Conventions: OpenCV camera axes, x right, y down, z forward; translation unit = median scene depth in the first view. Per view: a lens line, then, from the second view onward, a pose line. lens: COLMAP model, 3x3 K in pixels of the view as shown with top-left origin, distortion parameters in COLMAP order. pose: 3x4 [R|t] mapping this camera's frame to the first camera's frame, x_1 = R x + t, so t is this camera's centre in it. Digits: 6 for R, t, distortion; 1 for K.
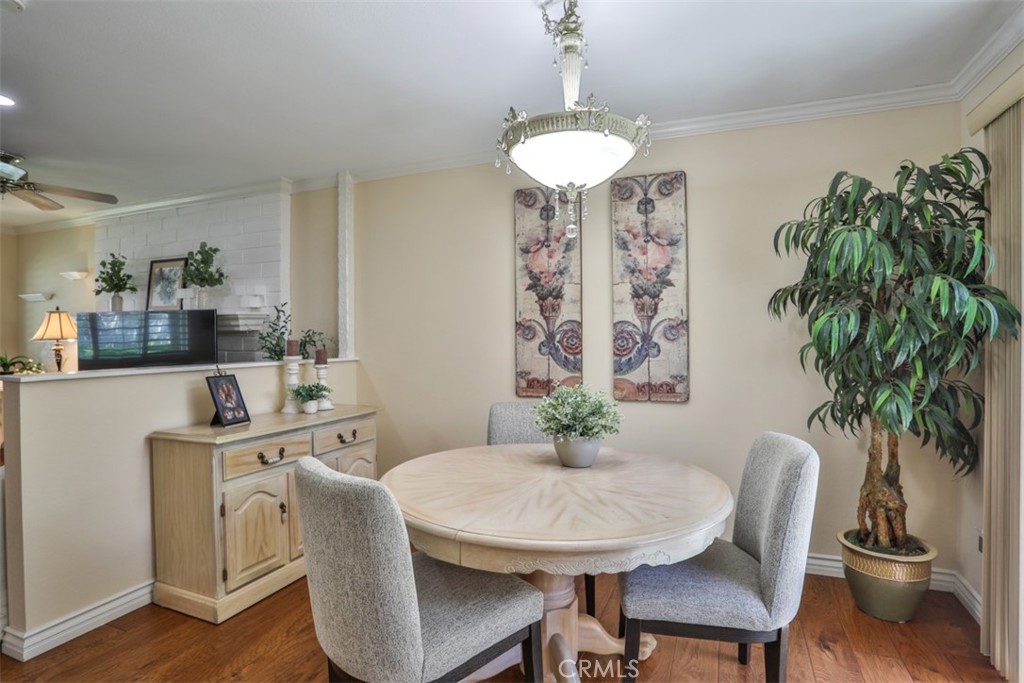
lens RADIAL K [[524.5, 0, 512.0], [0, 524.5, 341.5], [0, 0, 1]] dist [-0.074547, 0.026618]
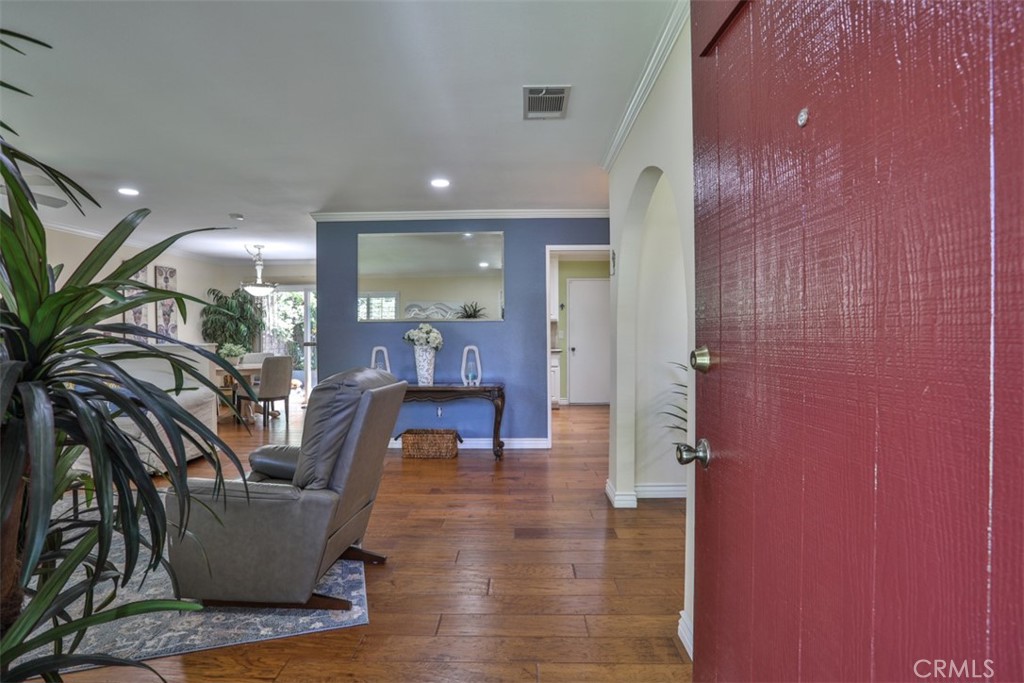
lens RADIAL K [[524.5, 0, 512.0], [0, 524.5, 341.5], [0, 0, 1]] dist [-0.074547, 0.026618]
pose [[-0.354377, -0.013114, 0.935011, -2.640416], [0.016779, 0.999652, 0.020380, 0.018970], [-0.934952, 0.022910, -0.354034, 0.301443]]
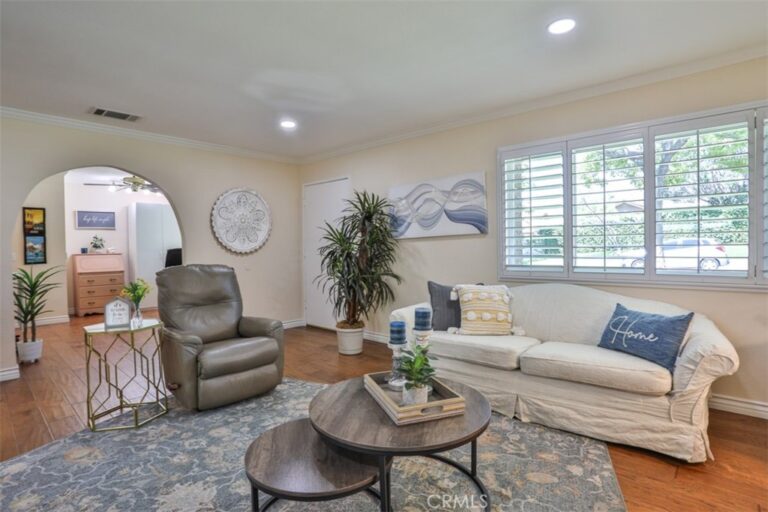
lens RADIAL K [[399.1, 0, 384.0], [0, 399.1, 256.0], [0, 0, 1]] dist [-0.057280, 0.001562]
pose [[-0.335166, 0.029532, -0.941696, -0.903270], [0.000272, 0.999512, 0.031249, 0.016501], [0.942159, 0.010218, -0.335010, 1.115705]]
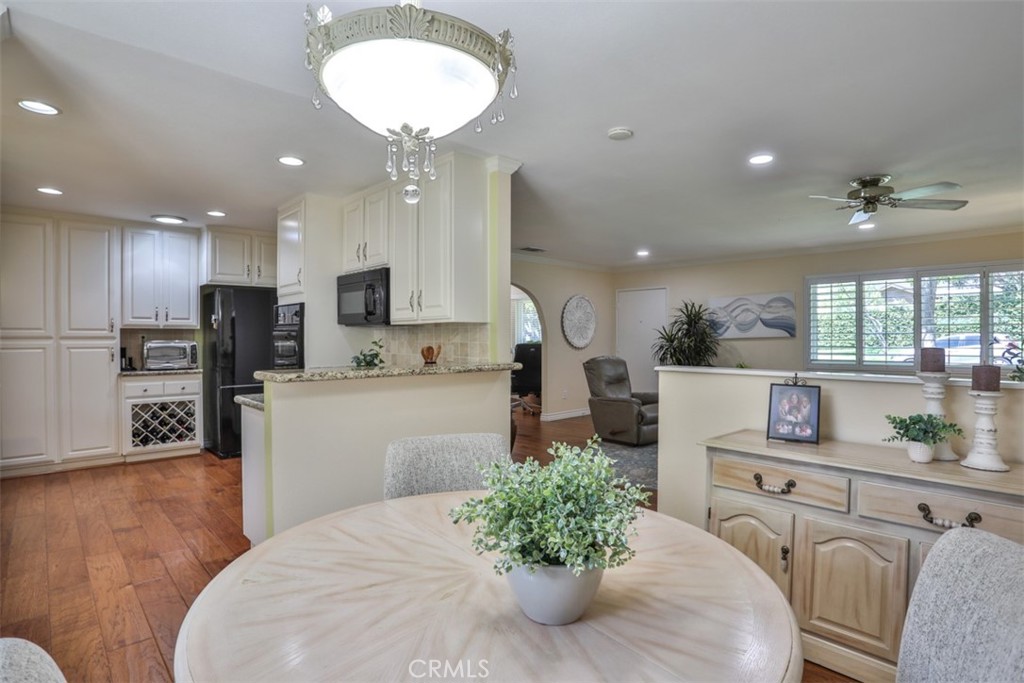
lens RADIAL K [[524.5, 0, 512.0], [0, 524.5, 341.5], [0, 0, 1]] dist [-0.074547, 0.026618]
pose [[-0.408570, 0.009180, -0.912681, 0.388177], [-0.011469, 0.999819, 0.015191, -0.014581], [0.912655, 0.016674, -0.408391, 0.780838]]
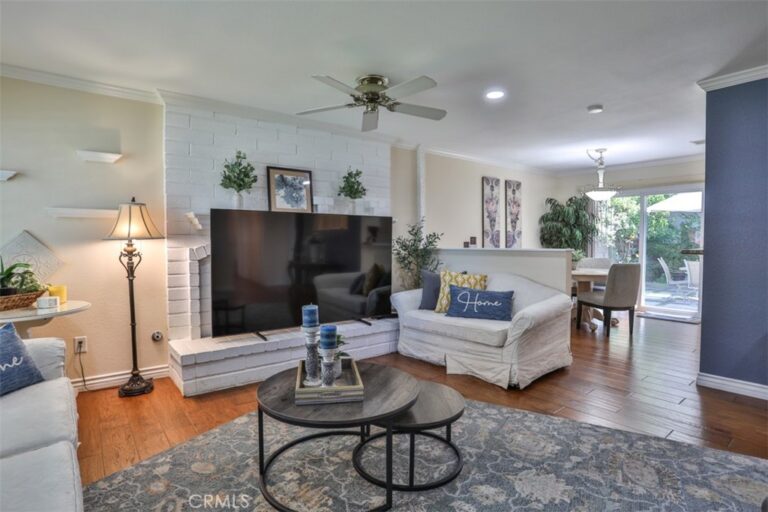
lens RADIAL K [[399.1, 0, 384.0], [0, 399.1, 256.0], [0, 0, 1]] dist [-0.057280, 0.001562]
pose [[0.489625, -0.035351, 0.871216, -2.028778], [0.013041, 0.999363, 0.033221, 0.017010], [-0.871836, -0.004905, 0.489774, 0.535280]]
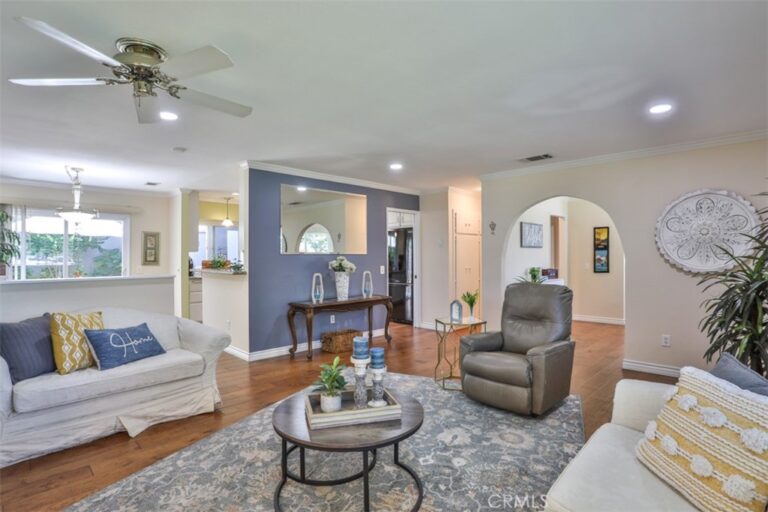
lens RADIAL K [[393.4, 0, 384.0], [0, 393.4, 256.0], [0, 0, 1]] dist [-0.074547, 0.026618]
pose [[-0.920666, 0.005258, 0.390316, -1.819597], [0.009932, 0.999901, 0.009958, -0.025147], [-0.390225, 0.013045, -0.920627, 1.553954]]
